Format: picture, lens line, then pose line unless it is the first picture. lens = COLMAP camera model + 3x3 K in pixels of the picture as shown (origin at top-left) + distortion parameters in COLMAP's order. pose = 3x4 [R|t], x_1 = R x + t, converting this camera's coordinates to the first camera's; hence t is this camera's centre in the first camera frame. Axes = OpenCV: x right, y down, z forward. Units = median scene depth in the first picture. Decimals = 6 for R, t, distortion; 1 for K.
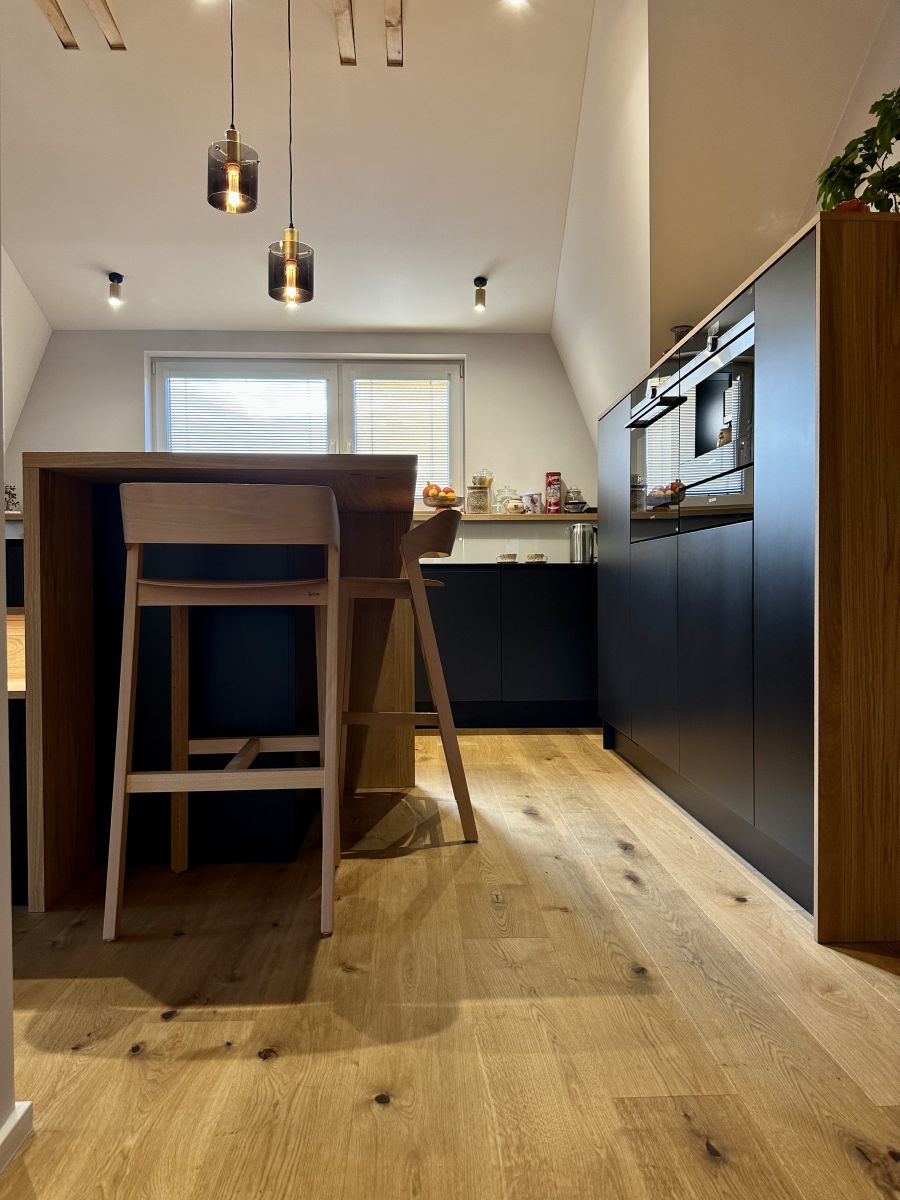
lens RADIAL K [[857.7, 0, 462.9], [0, 857.7, 583.6], [0, 0, 1]] dist [0.191989, -0.298529]
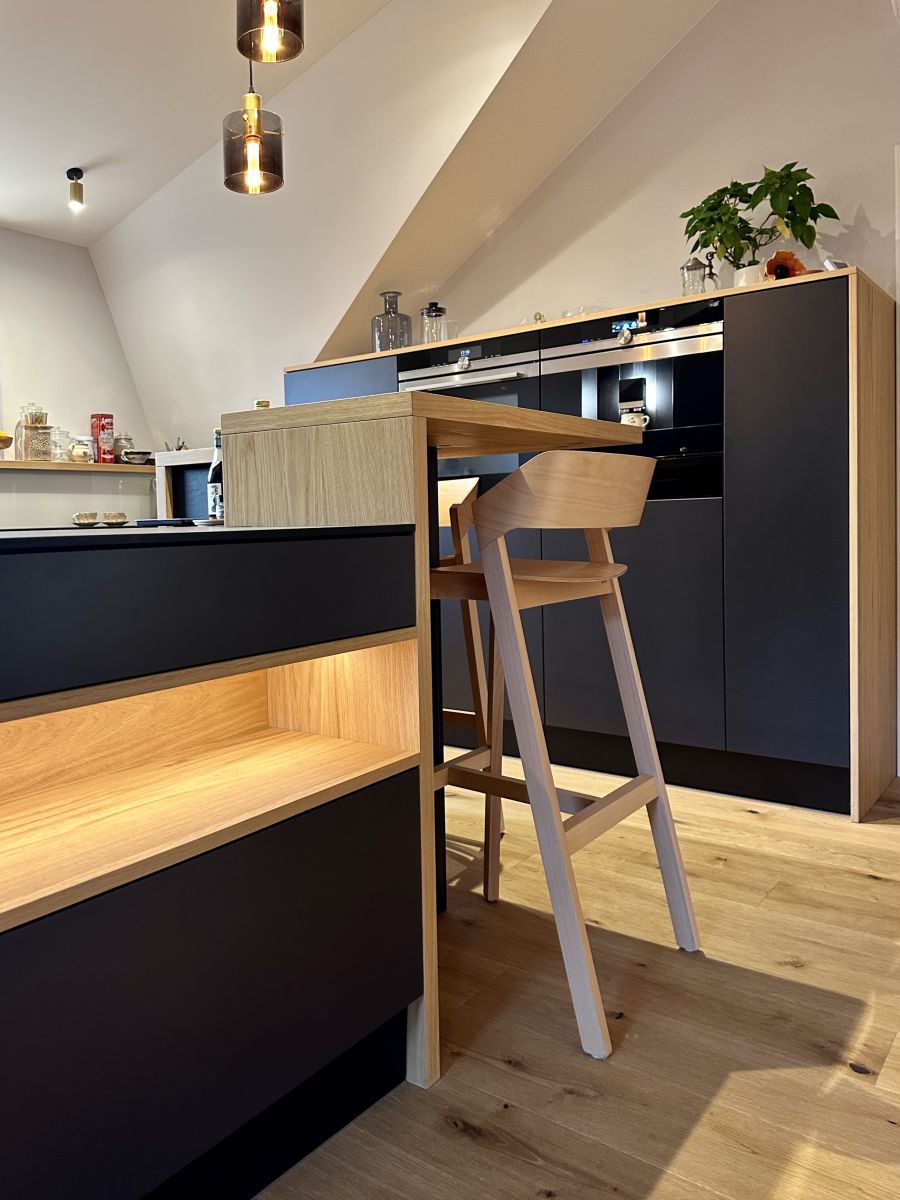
lens RADIAL K [[953.2, 0, 282.2], [0, 953.2, 522.2], [0, 0, 1]] dist [0.056433, -0.033437]
pose [[0.676516, -0.016982, 0.736232, -0.474679], [0.024703, 0.999695, 0.000360, -0.021074], [-0.736014, 0.017944, 0.676729, 0.256779]]
